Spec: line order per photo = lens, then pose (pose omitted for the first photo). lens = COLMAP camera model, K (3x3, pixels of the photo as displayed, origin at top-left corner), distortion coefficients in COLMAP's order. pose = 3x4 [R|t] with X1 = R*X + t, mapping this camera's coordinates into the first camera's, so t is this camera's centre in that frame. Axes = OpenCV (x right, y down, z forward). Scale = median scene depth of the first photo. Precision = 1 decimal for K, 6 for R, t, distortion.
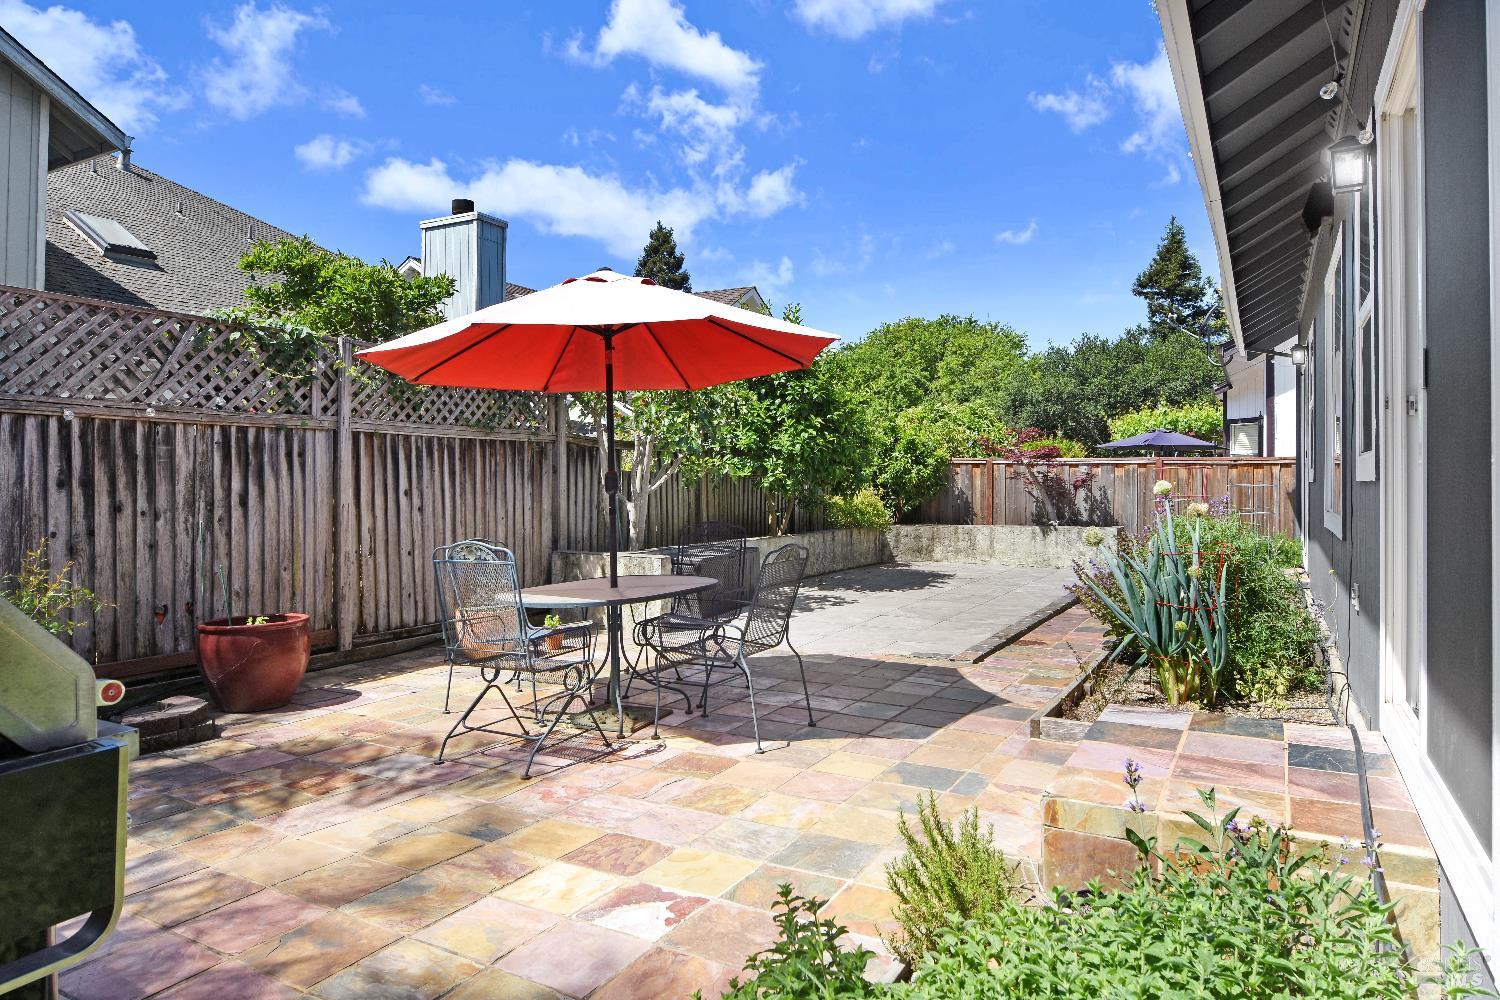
lens RADIAL K [[921.1, 0, 758.1], [0, 921.1, 494.7], [0, 0, 1]] dist [-0.014108, 0.001573]
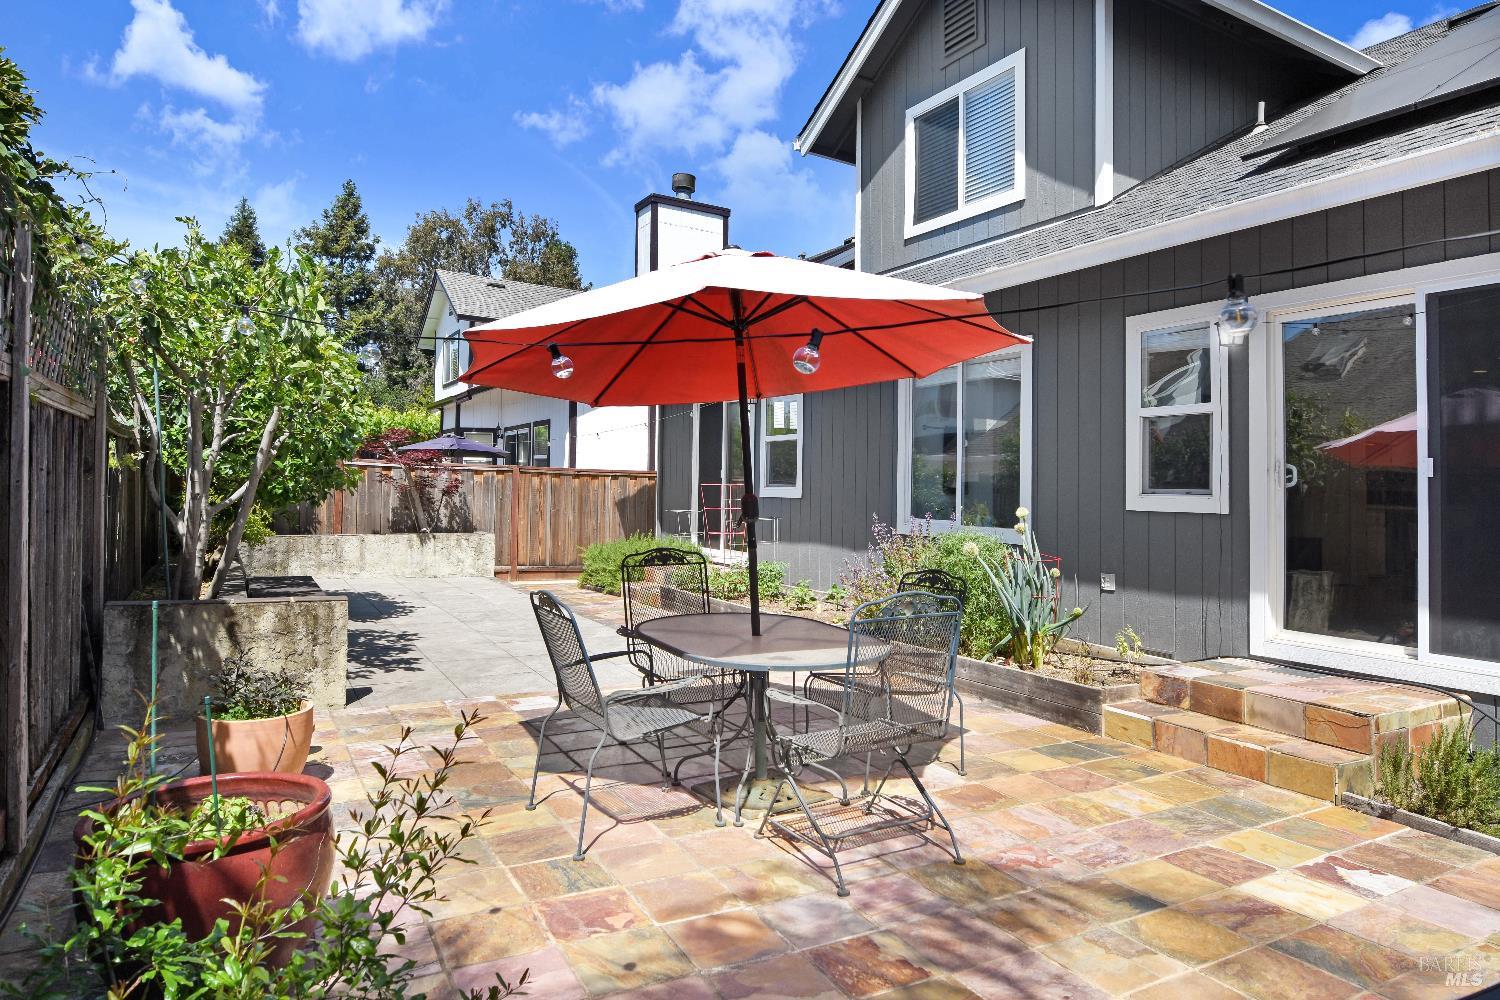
lens RADIAL K [[921.1, 0, 758.1], [0, 921.1, 494.7], [0, 0, 1]] dist [-0.014108, 0.001573]
pose [[0.517701, 0.008795, 0.855517, -0.322090], [-0.013366, 0.999908, -0.002191, -0.008979], [-0.855457, -0.010301, 0.517771, 0.214369]]
